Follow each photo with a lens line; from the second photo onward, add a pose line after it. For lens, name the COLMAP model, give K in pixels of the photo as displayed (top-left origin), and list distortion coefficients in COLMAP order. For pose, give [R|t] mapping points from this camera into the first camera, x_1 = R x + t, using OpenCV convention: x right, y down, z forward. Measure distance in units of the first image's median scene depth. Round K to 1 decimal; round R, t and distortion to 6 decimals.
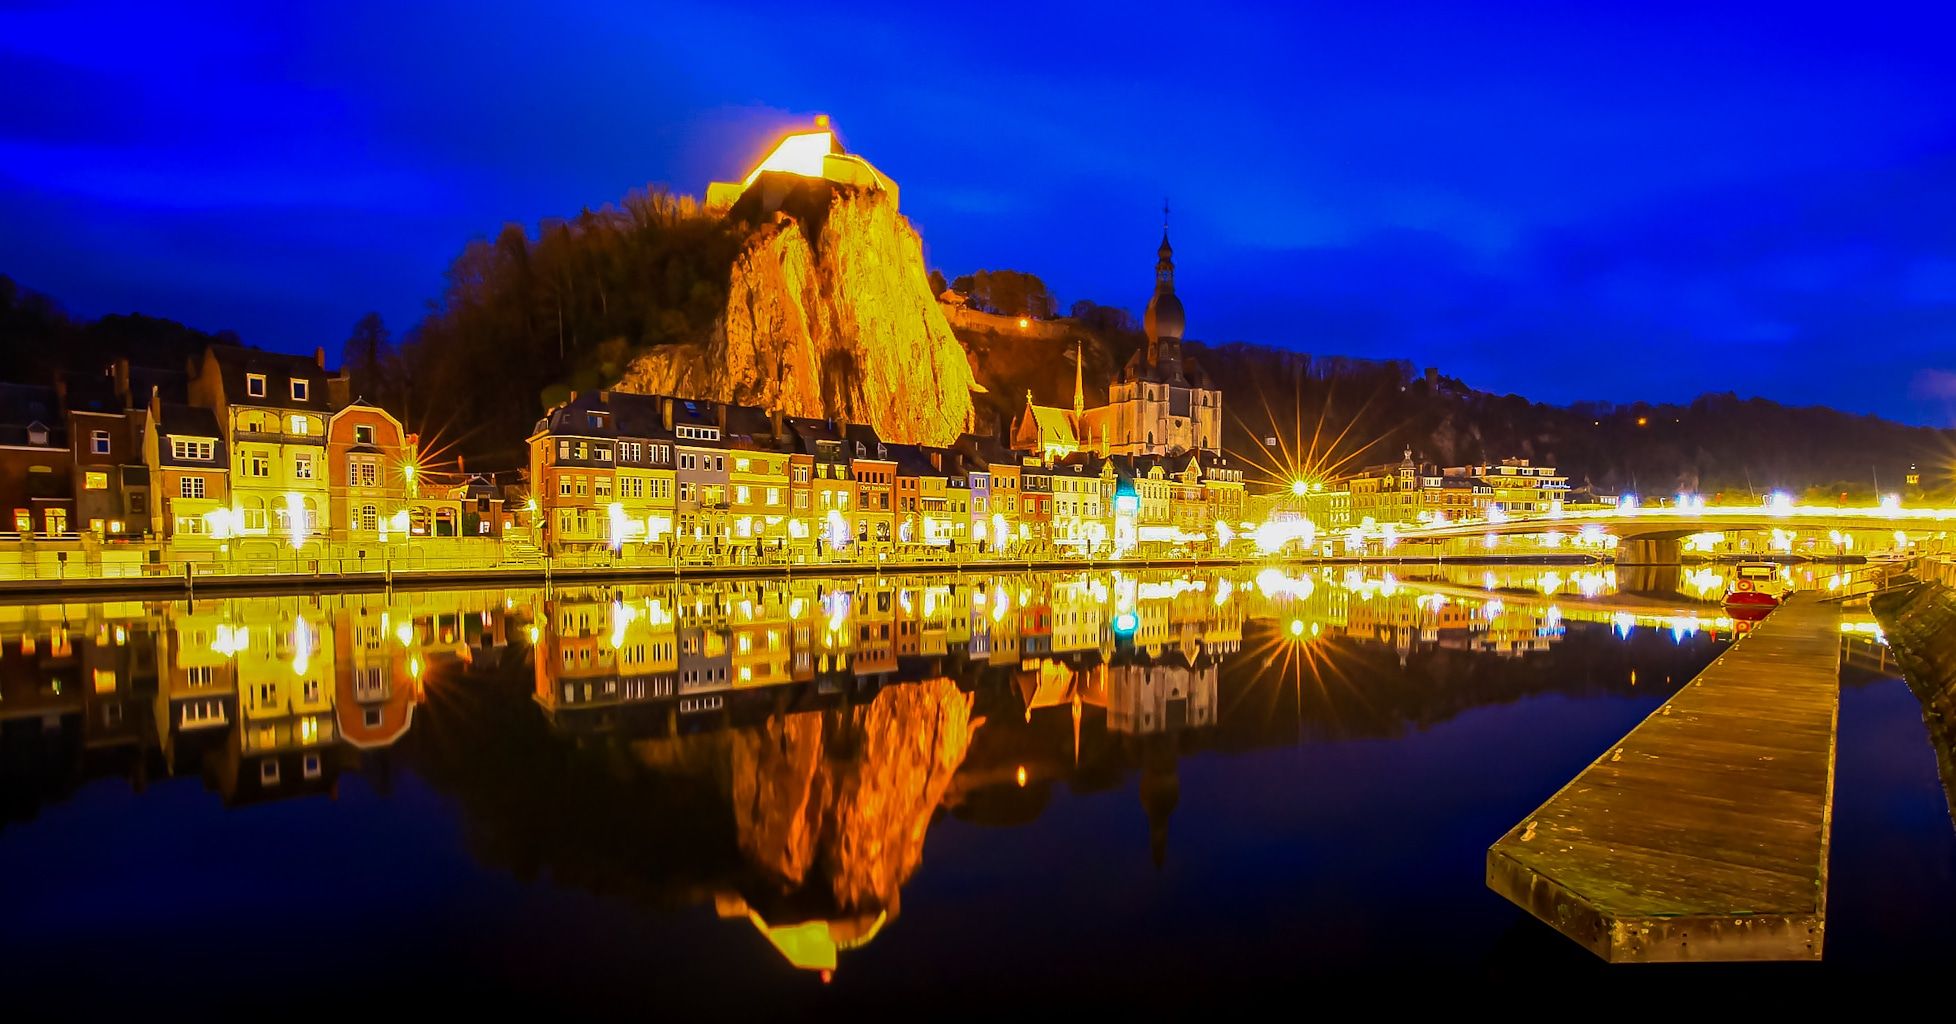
lens RADIAL K [[945.2, 0, 961.3], [0, 945.2, 607.1], [0, 0, 1]] dist [-0.028051, -0.000002]
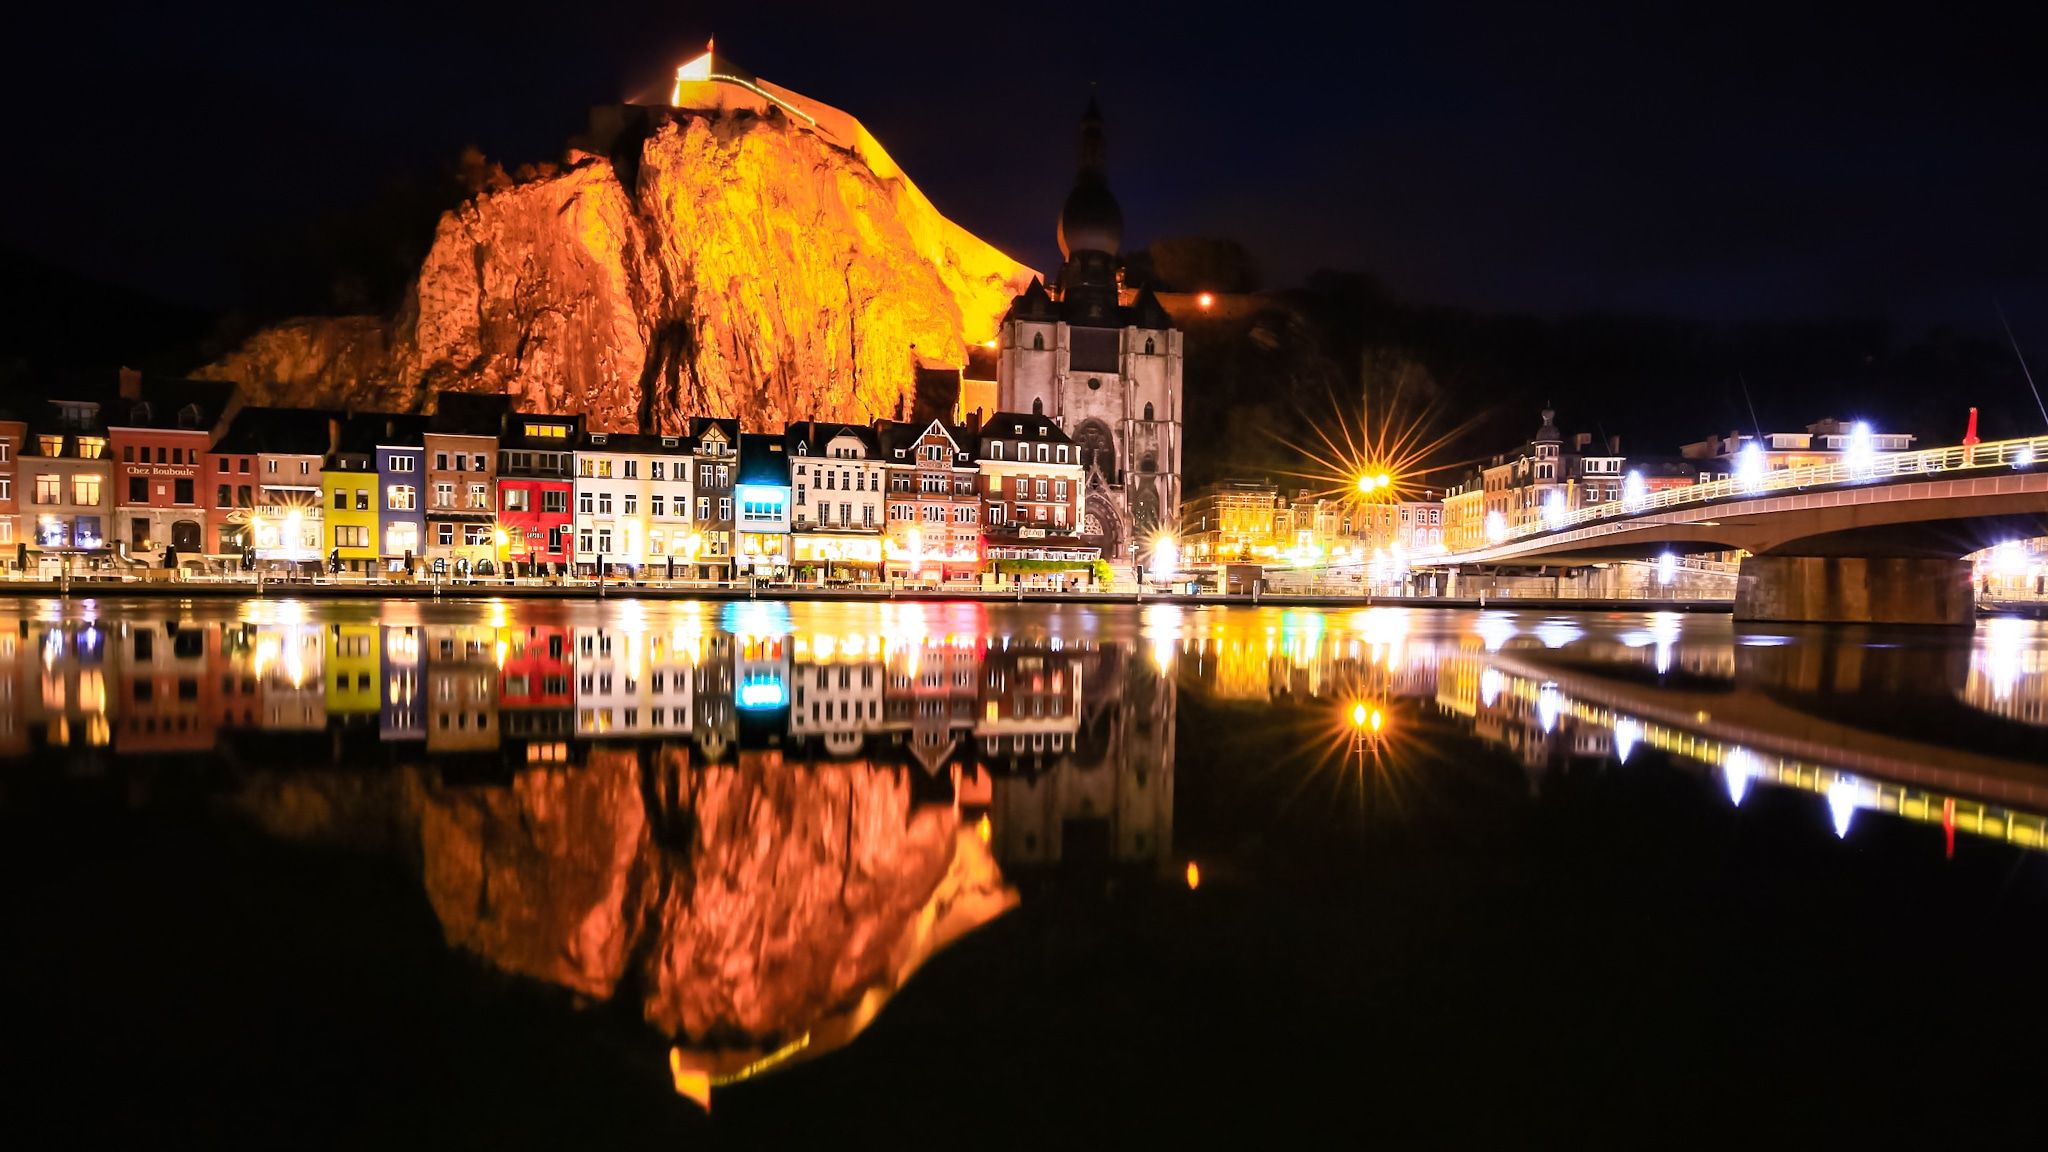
lens RADIAL K [[952.5, 0, 1031.1], [0, 952.5, 630.4], [0, 0, 1]] dist [-0.030379, 0.000380]
pose [[0.920415, 0.031530, -0.389668, 0.510192], [-0.039107, 0.999169, -0.011525, -0.021778], [0.388981, 0.025847, 0.920883, 0.453359]]
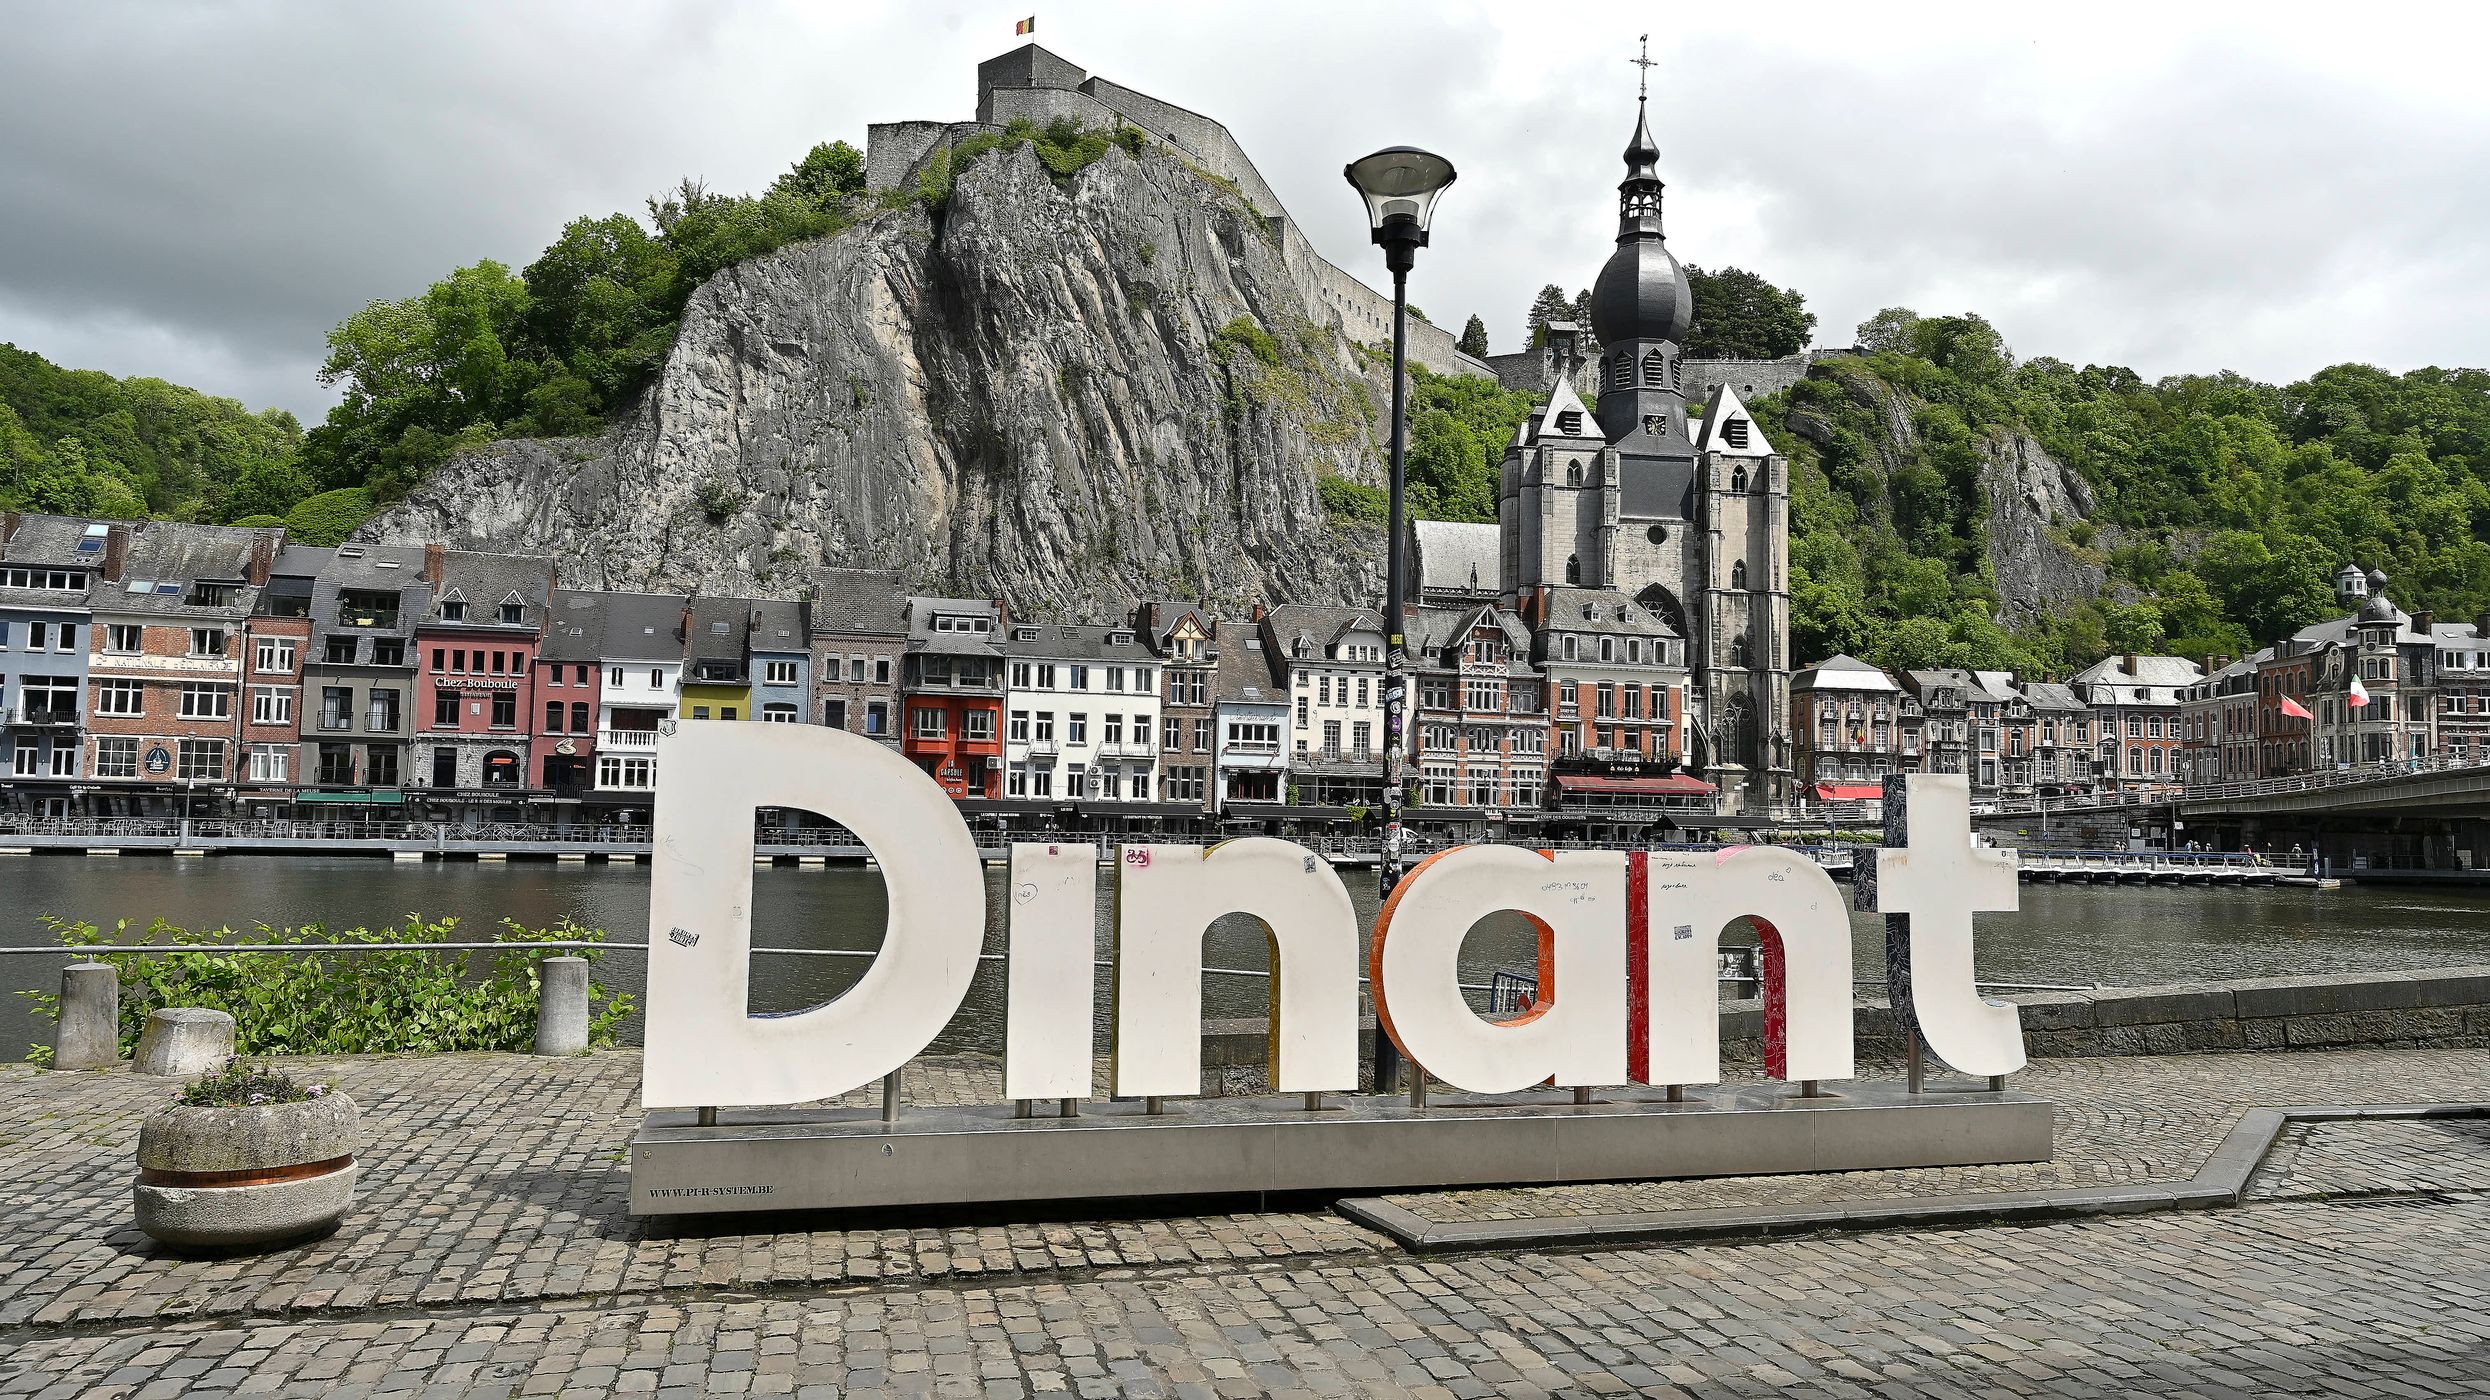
lens RADIAL K [[1632.3, 0, 1213.2], [0, 1632.3, 723.6], [0, 0, 1]] dist [0.018683, -0.126070]
pose [[0.896051, -0.005176, -0.443921, 0.431532], [-0.048706, 0.992750, -0.109888, -0.022647], [0.441271, 0.120087, 0.889303, 0.303292]]
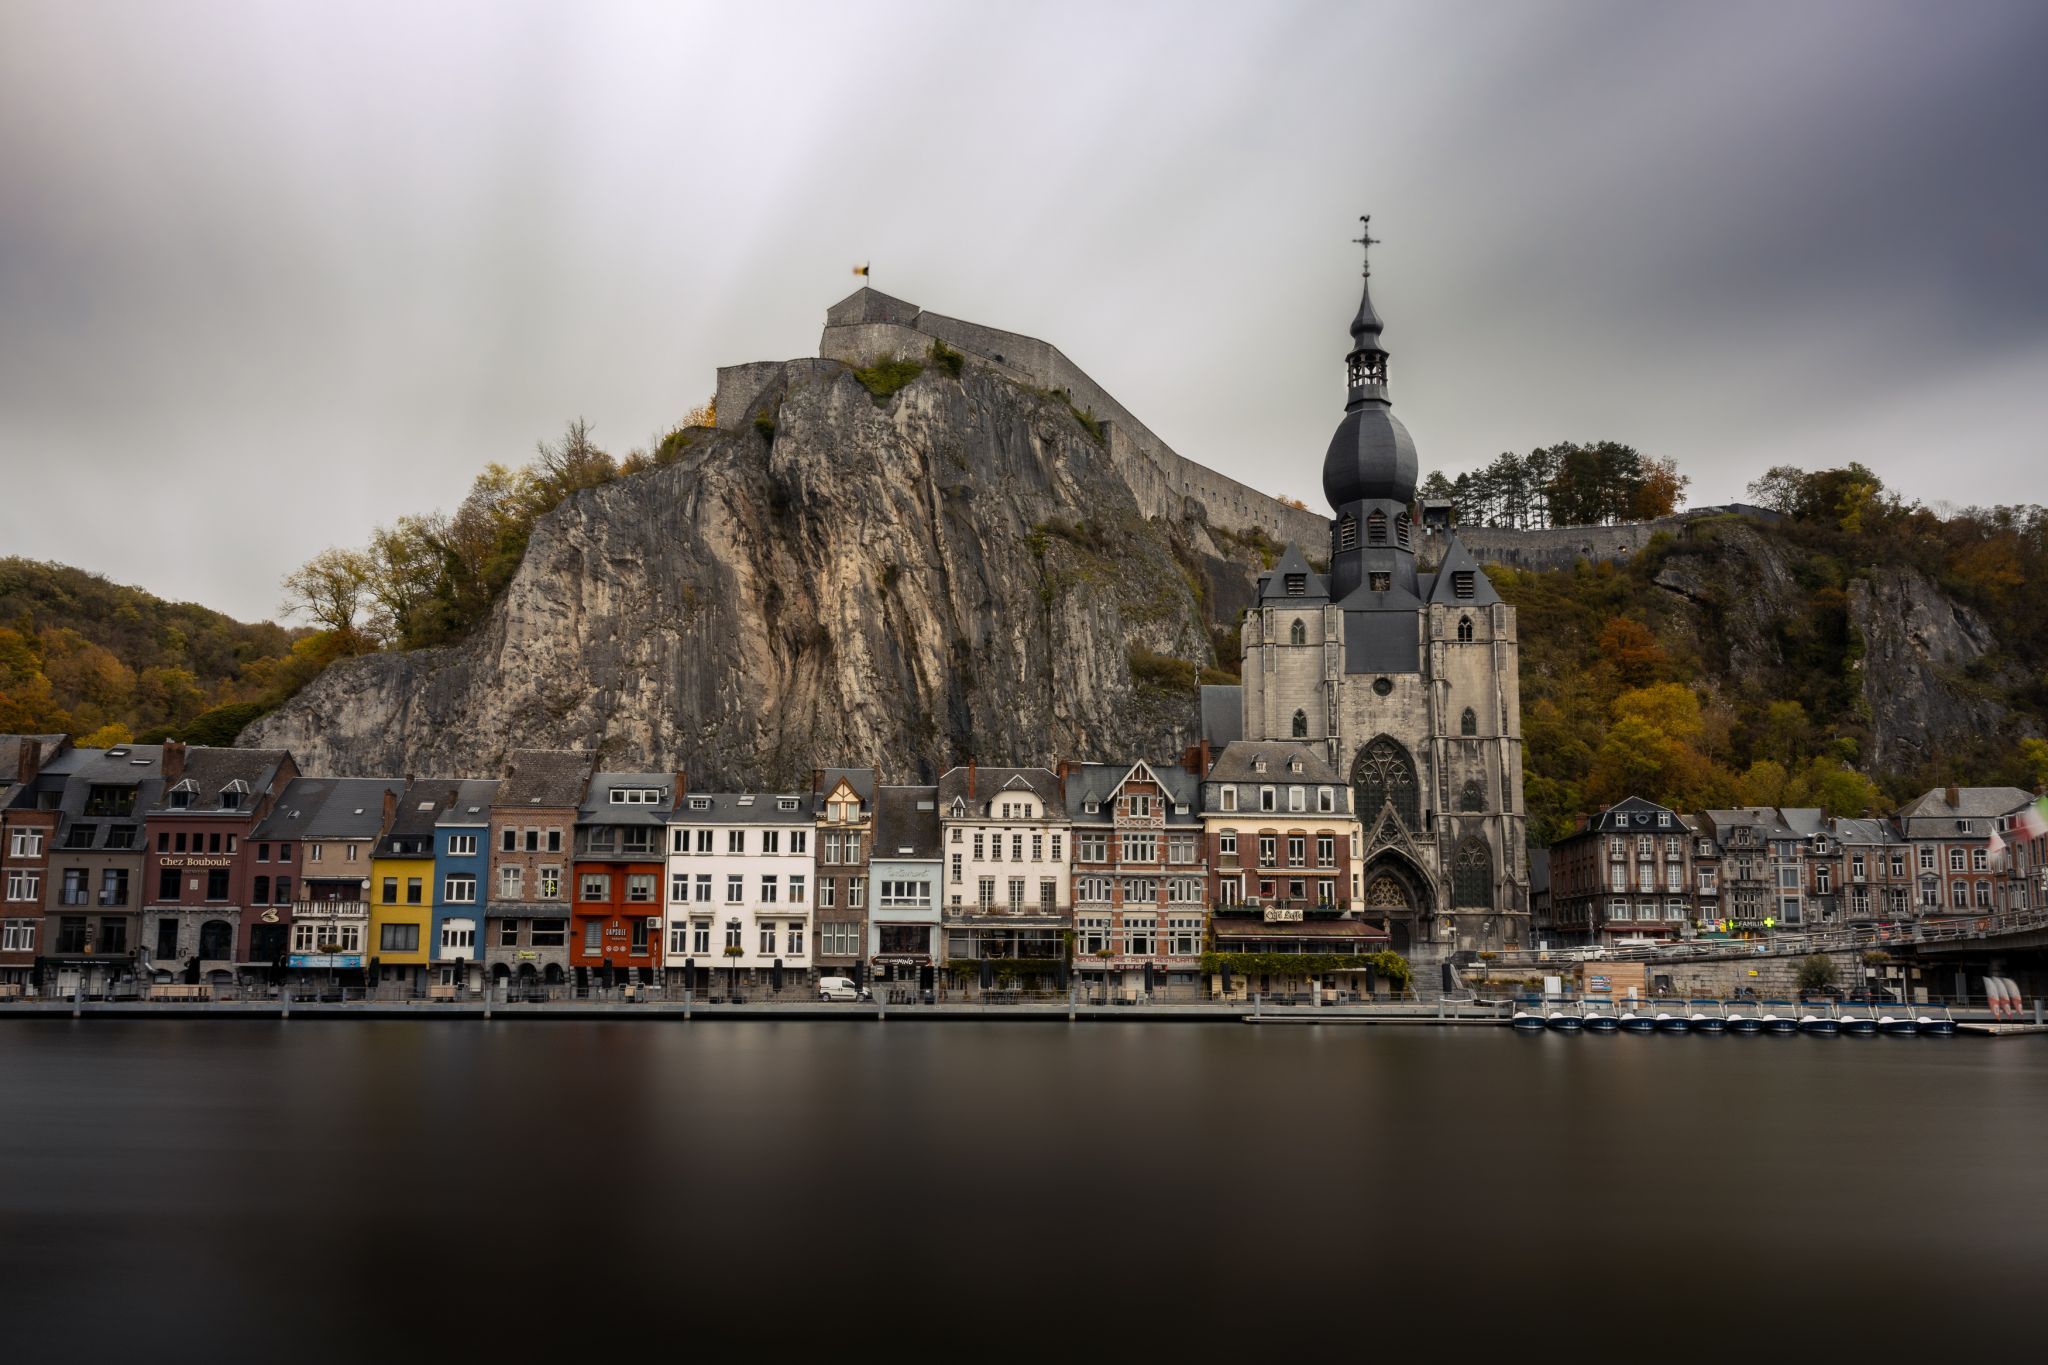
lens RADIAL K [[1407.5, 0, 1014.8], [0, 1407.5, 798.5], [0, 0, 1]] dist [-0.004989, -0.001314]
pose [[0.803707, -0.061189, -0.591870, 0.544287], [-0.042807, 0.986175, -0.160081, -0.036613], [0.593483, 0.153995, 0.789977, 0.446736]]
